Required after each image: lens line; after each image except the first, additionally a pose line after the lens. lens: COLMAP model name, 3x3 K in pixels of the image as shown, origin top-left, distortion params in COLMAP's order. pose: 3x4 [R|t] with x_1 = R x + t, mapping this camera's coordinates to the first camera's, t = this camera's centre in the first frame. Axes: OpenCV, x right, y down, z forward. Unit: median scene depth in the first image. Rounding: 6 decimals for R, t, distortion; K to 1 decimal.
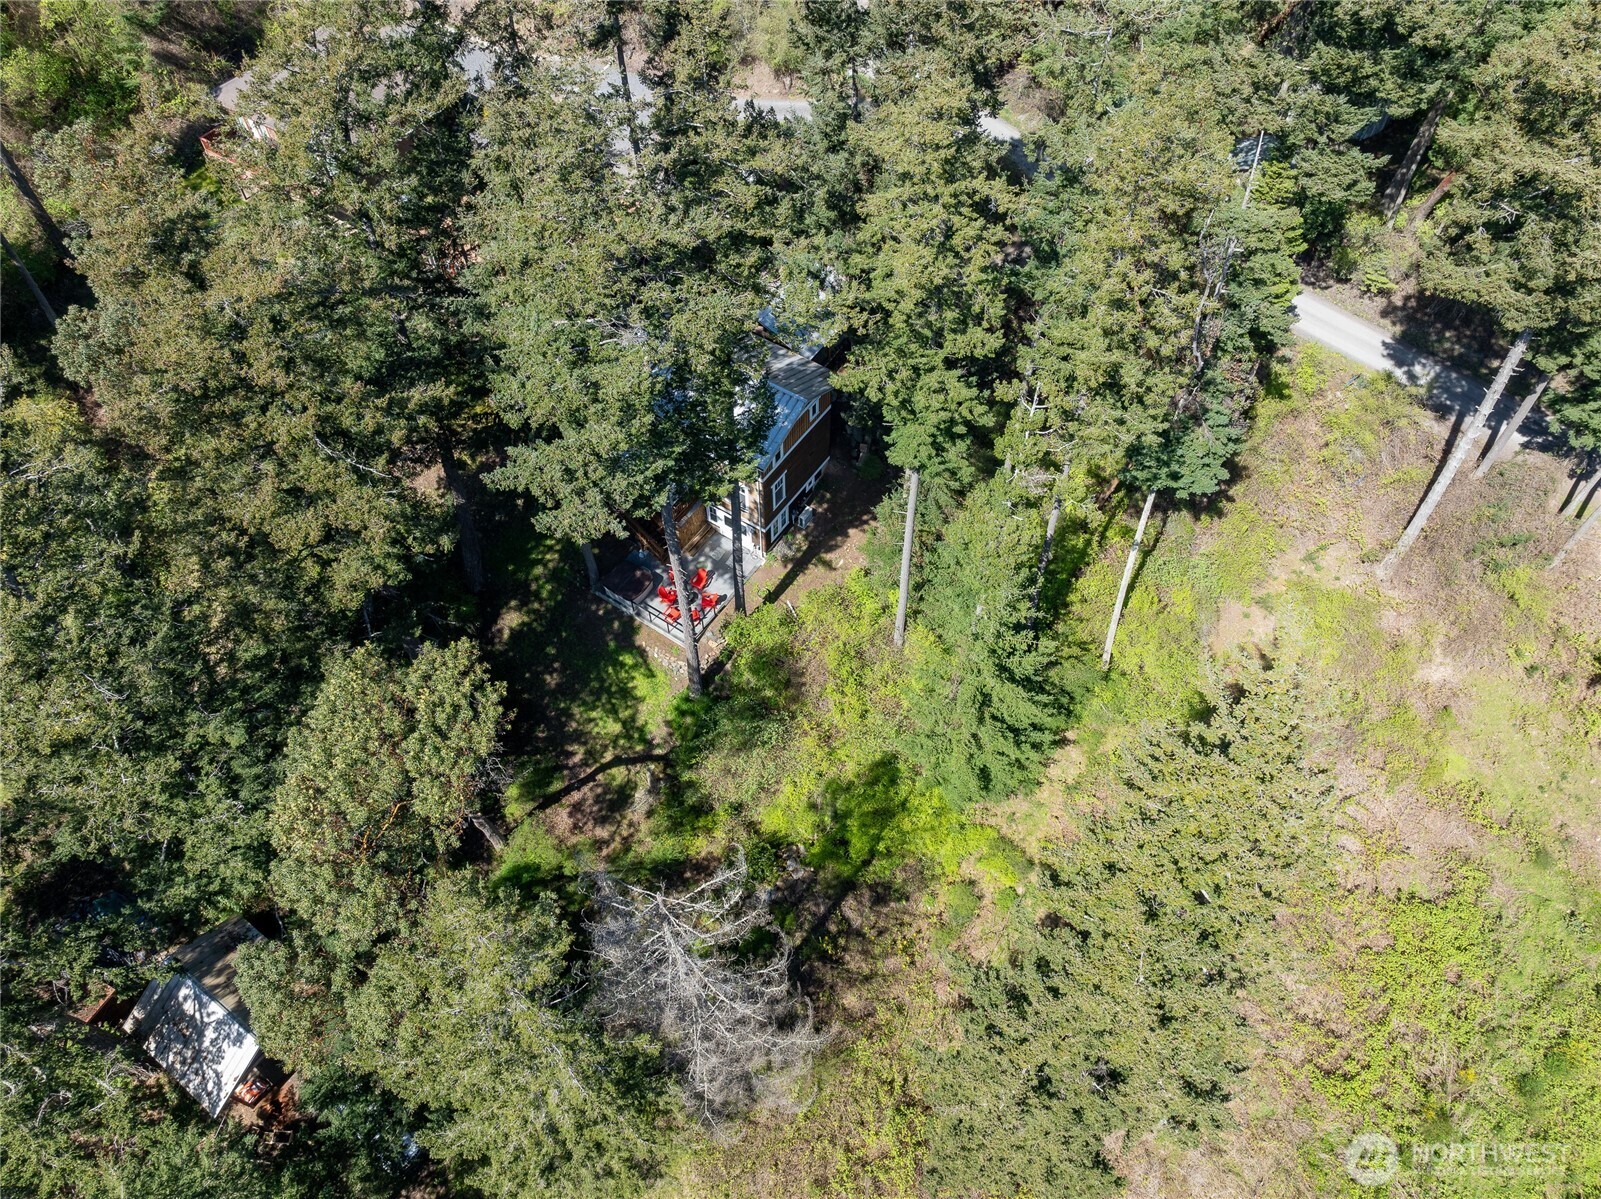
lens RADIAL K [[1130.4, 0, 809.0], [0, 1130.4, 611.8], [0, 0, 1]] dist [-0.036797, 0.005520]
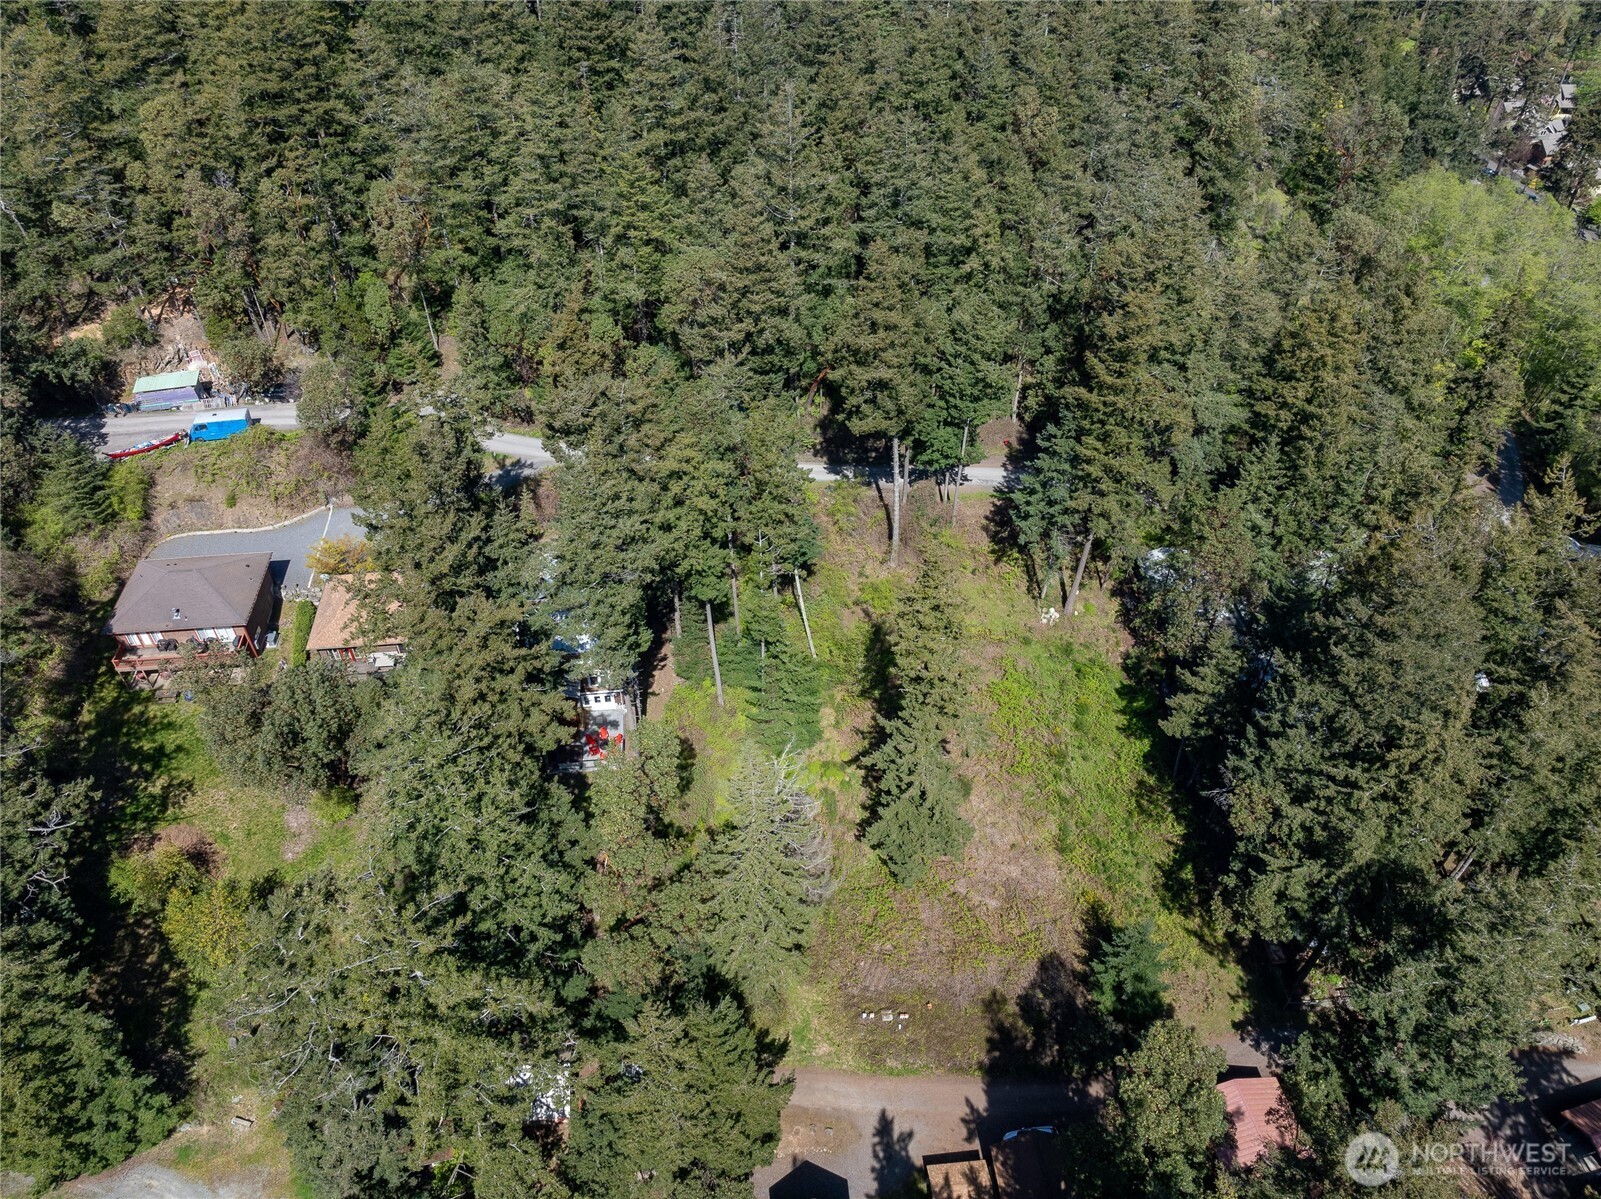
lens RADIAL K [[1130.4, 0, 794.6], [0, 1130.4, 596.9], [0, 0, 1]] dist [-0.036797, 0.005520]
pose [[0.767625, -0.427204, 0.477754, -0.830850], [0.528520, 0.843606, -0.094847, 0.157344], [-0.362517, 0.325309, 0.873359, -0.920897]]
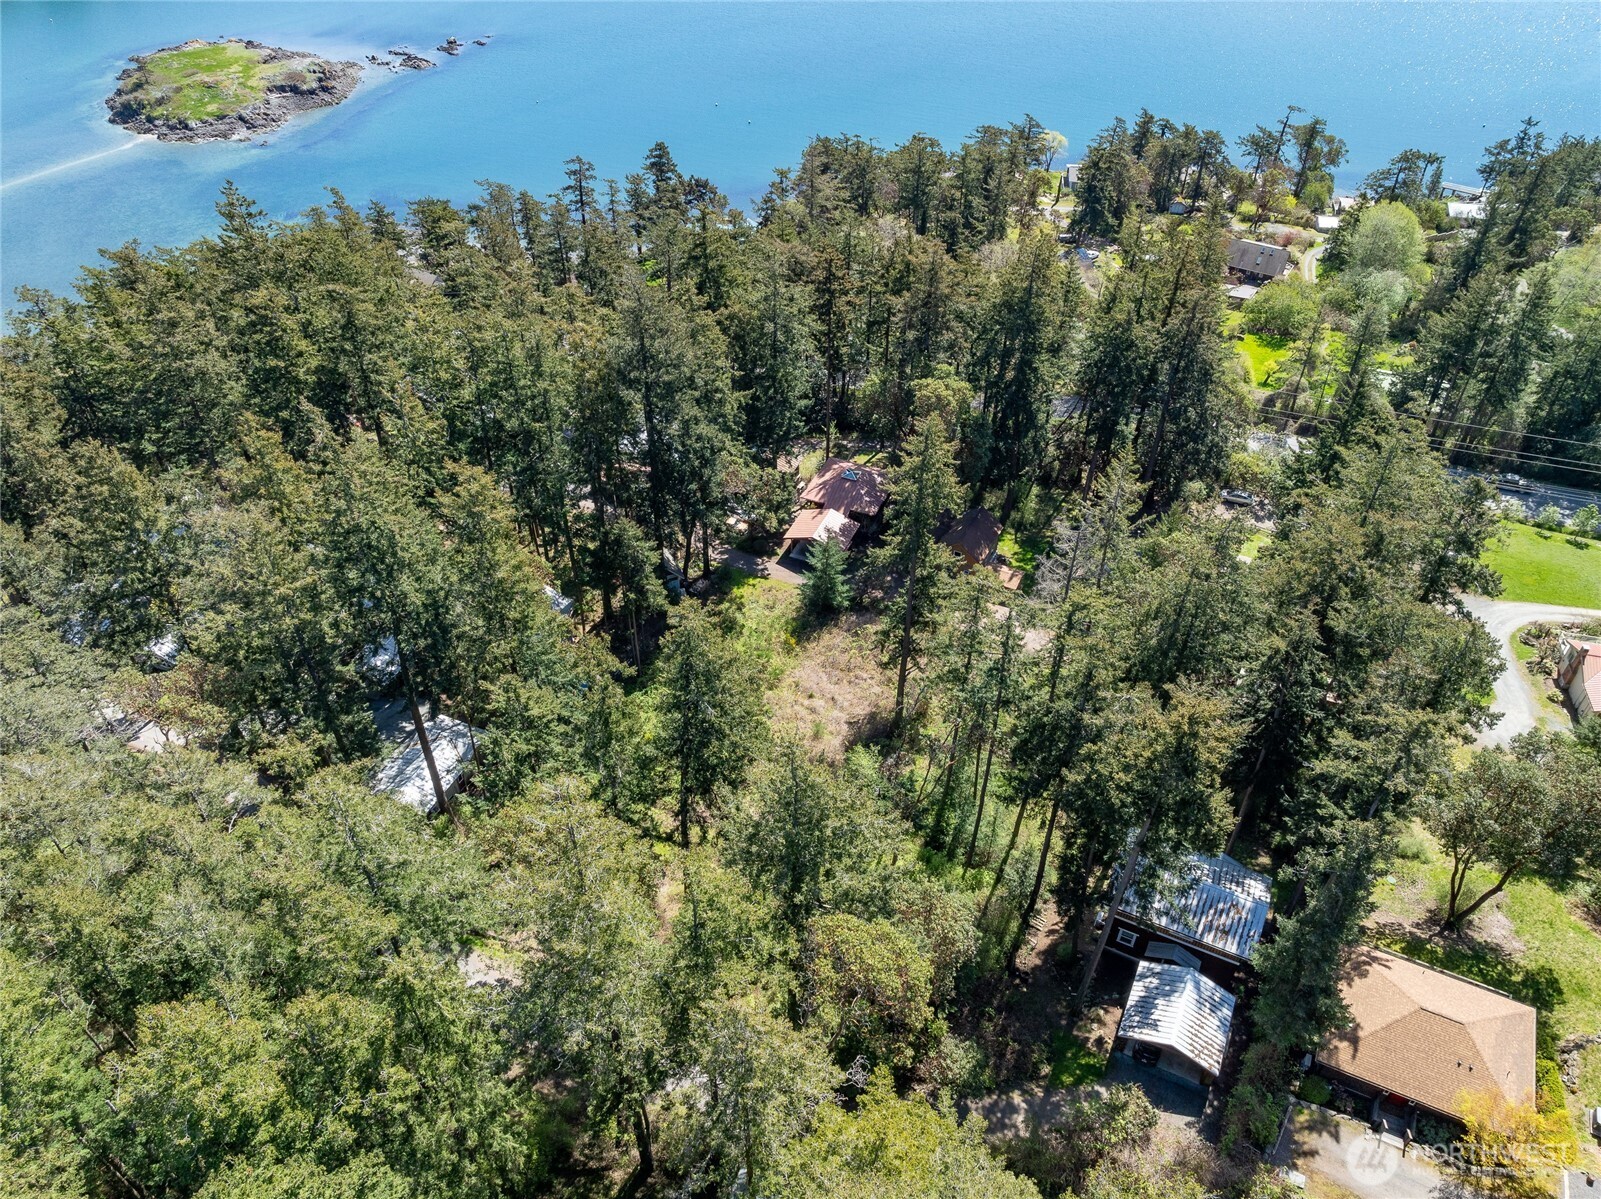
lens RADIAL K [[1130.4, 0, 803.0], [0, 1130.4, 595.1], [0, 0, 1]] dist [-0.036797, 0.005520]
pose [[-0.991812, 0.084089, -0.096118, 0.668894], [-0.103764, -0.091840, 0.990353, -1.988993], [0.074451, 0.992217, 0.099813, 0.623710]]
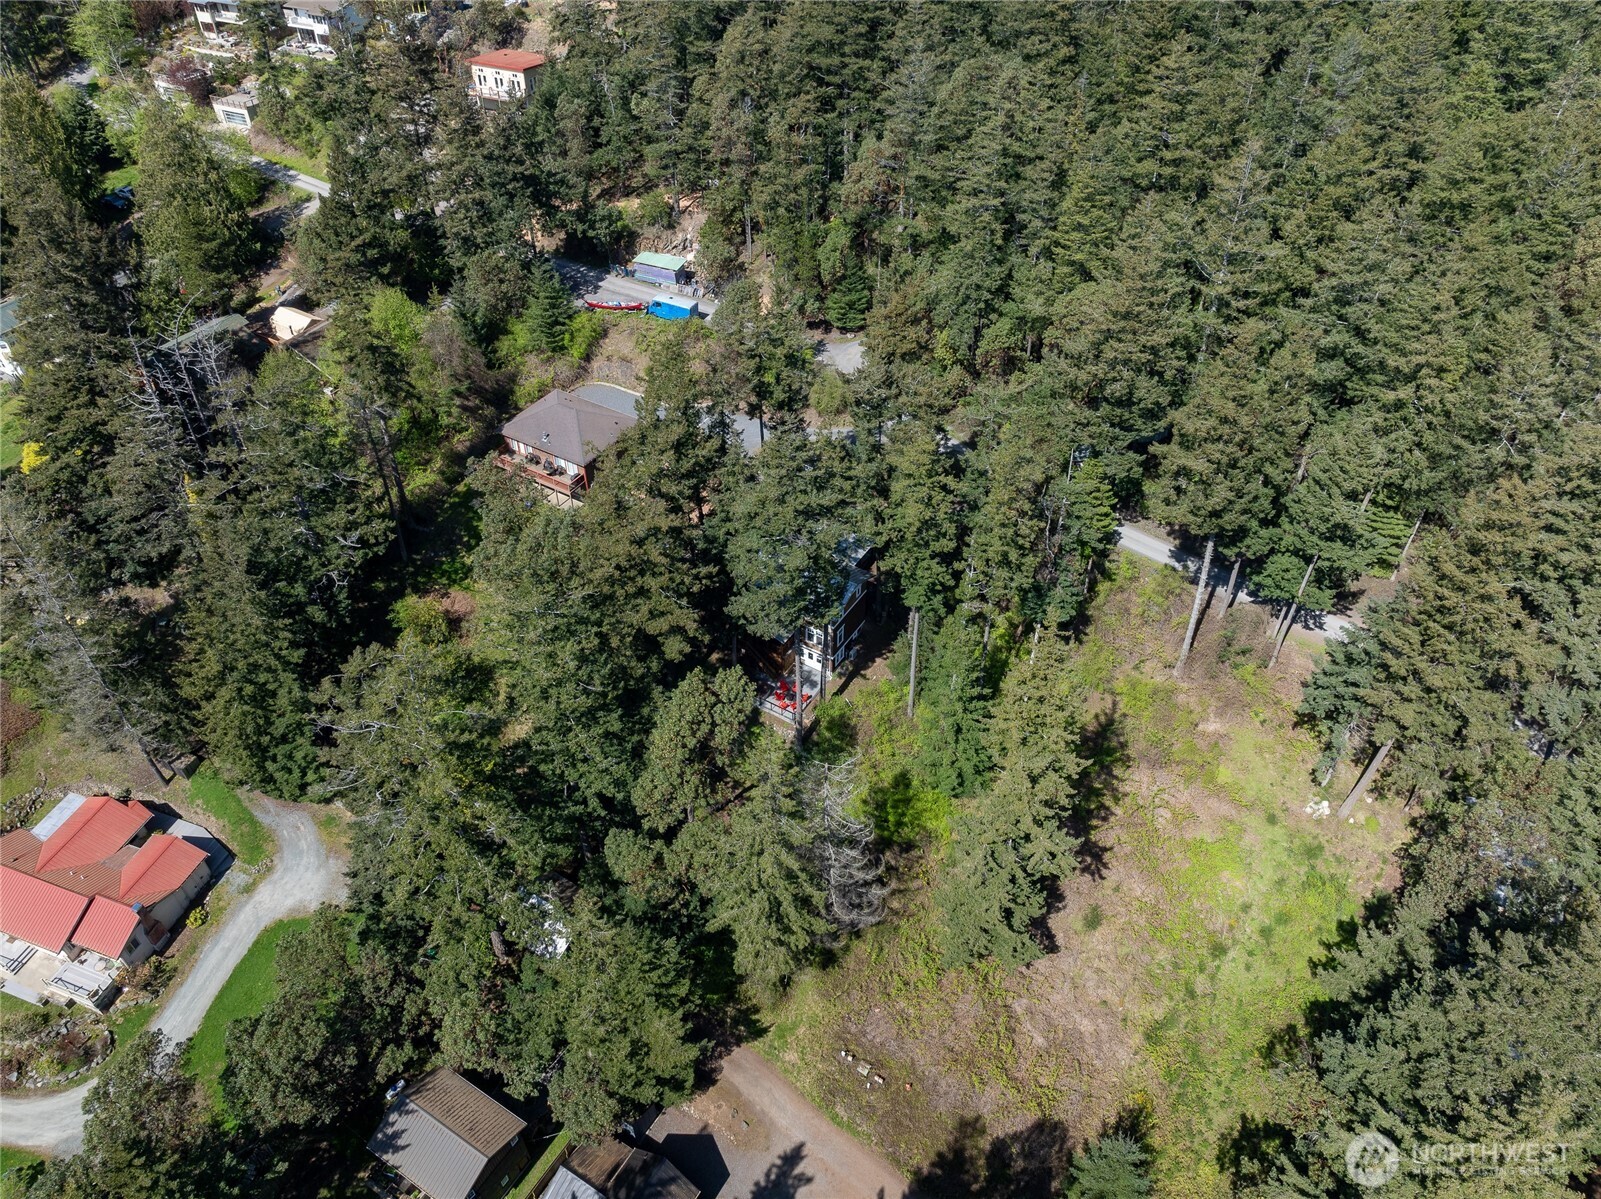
lens RADIAL K [[1130.4, 0, 801.1], [0, 1130.4, 594.7], [0, 0, 1]] dist [-0.036797, 0.005520]
pose [[0.999323, -0.023672, 0.028162, -0.187317], [0.029720, 0.970637, -0.238706, 0.357268], [-0.021685, 0.239381, 0.970684, -1.068224]]
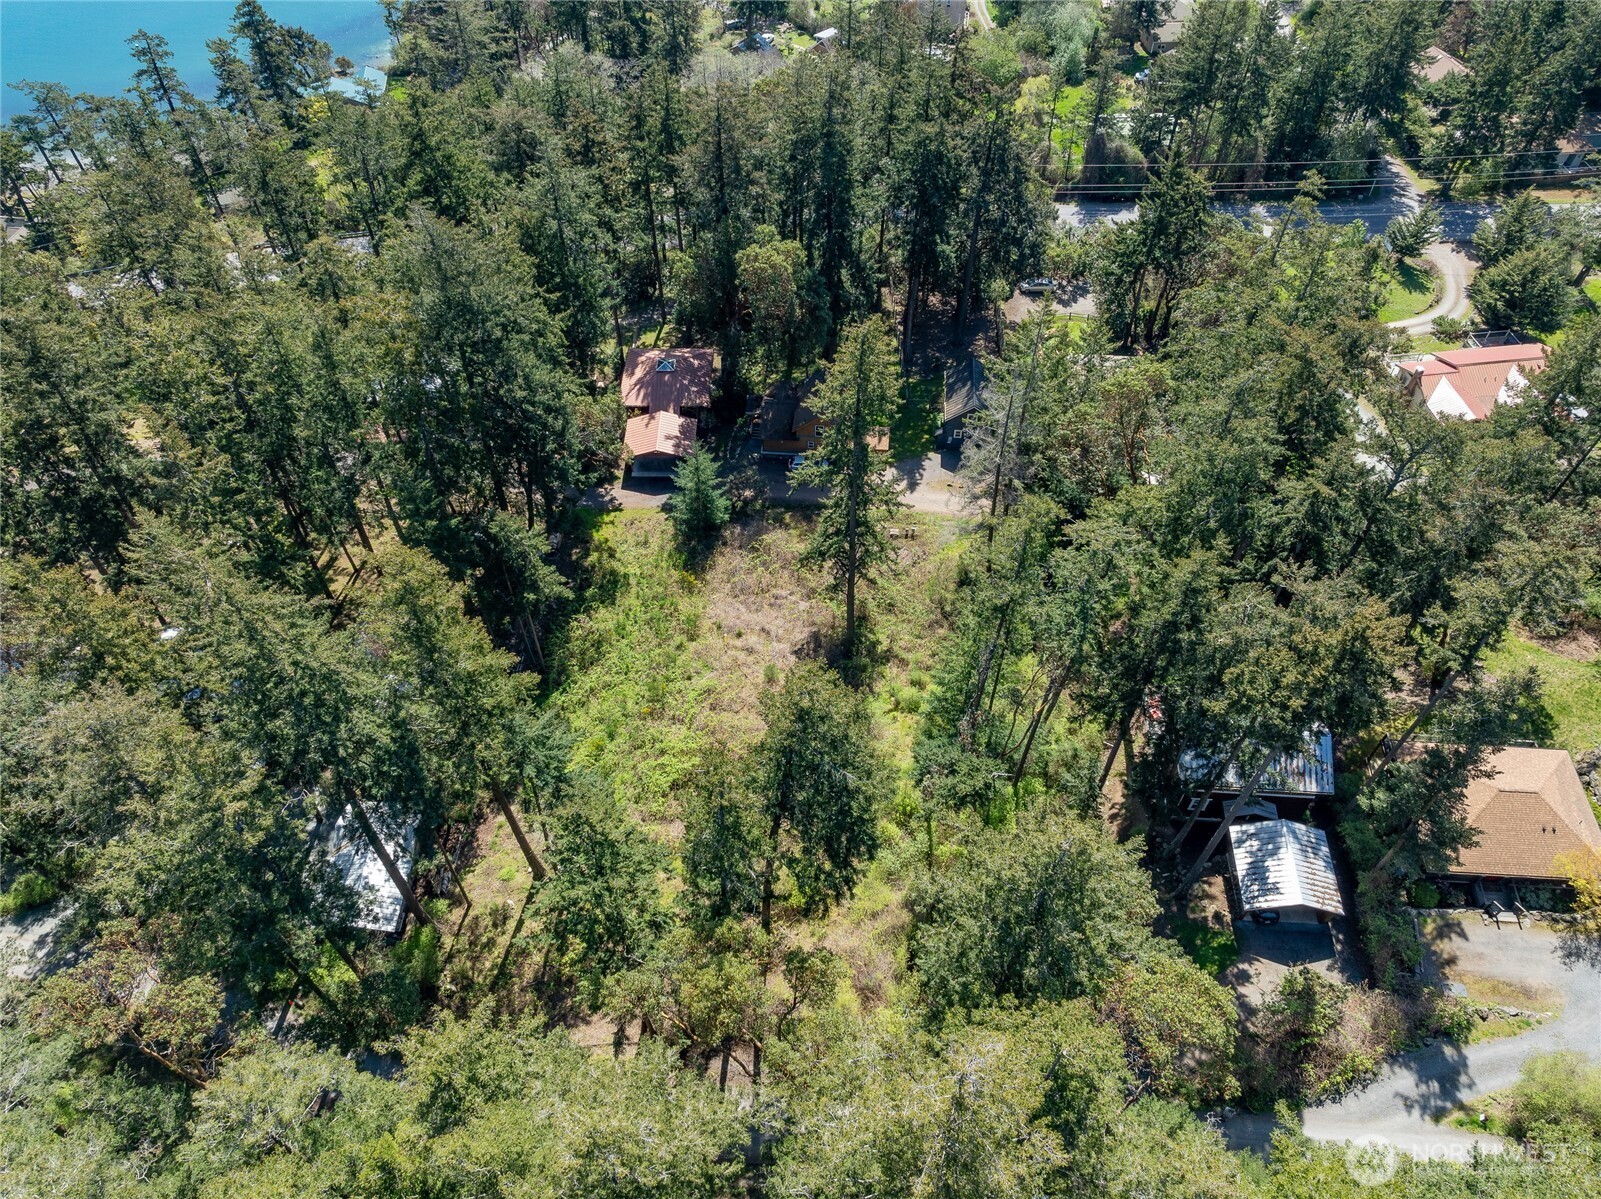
lens RADIAL K [[1130.4, 0, 799.2], [0, 1130.4, 598.7], [0, 0, 1]] dist [-0.036797, 0.005520]
pose [[-0.869459, 0.386740, -0.307366, 1.014439], [-0.400431, -0.187363, 0.896967, -1.575868], [0.289305, 0.902955, 0.317767, 0.330988]]
